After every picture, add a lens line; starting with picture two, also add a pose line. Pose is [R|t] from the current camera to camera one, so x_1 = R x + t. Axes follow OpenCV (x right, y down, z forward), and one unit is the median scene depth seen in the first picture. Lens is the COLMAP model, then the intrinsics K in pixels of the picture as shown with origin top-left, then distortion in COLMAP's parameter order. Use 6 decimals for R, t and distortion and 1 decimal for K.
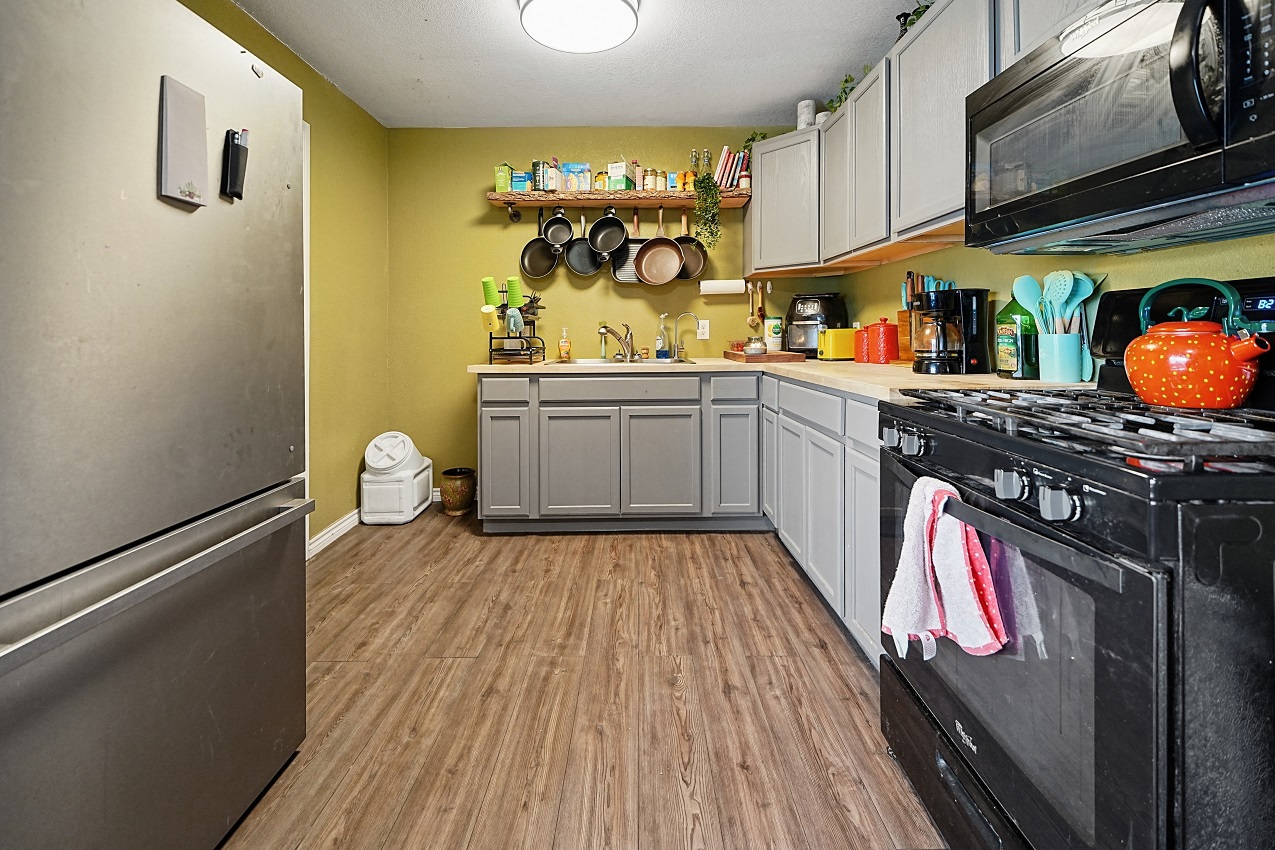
lens RADIAL K [[501.0, 0, 626.9], [0, 501.0, 329.4], [0, 0, 1]] dist [0.028659, -0.000025]
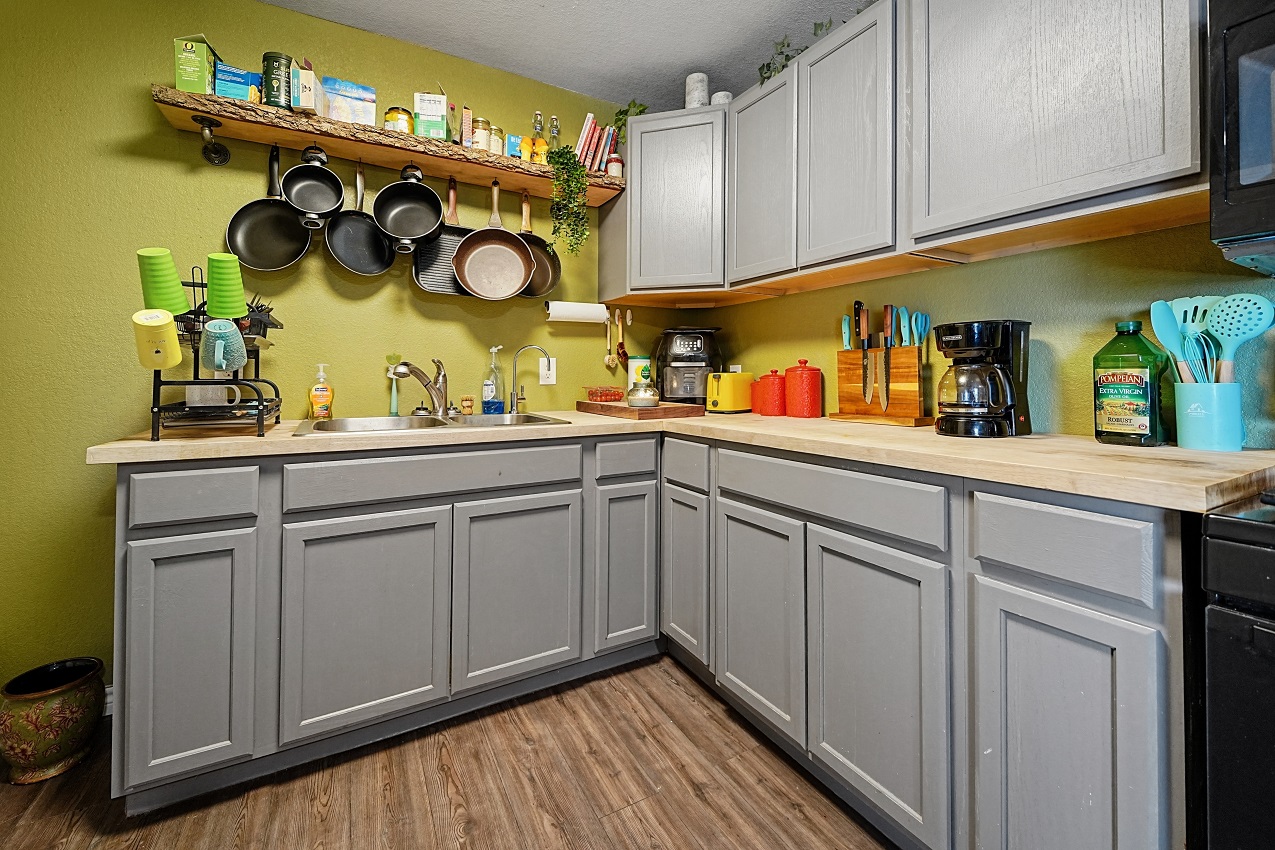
lens RADIAL K [[499.2, 0, 596.4], [0, 499.2, 367.3], [0, 0, 1]] dist [0.016046, -0.006412]
pose [[0.882447, 0.017490, 0.470087, -0.123179], [-0.012919, 0.999833, -0.012948, 0.003486], [-0.470235, 0.005353, 0.882525, 0.374325]]
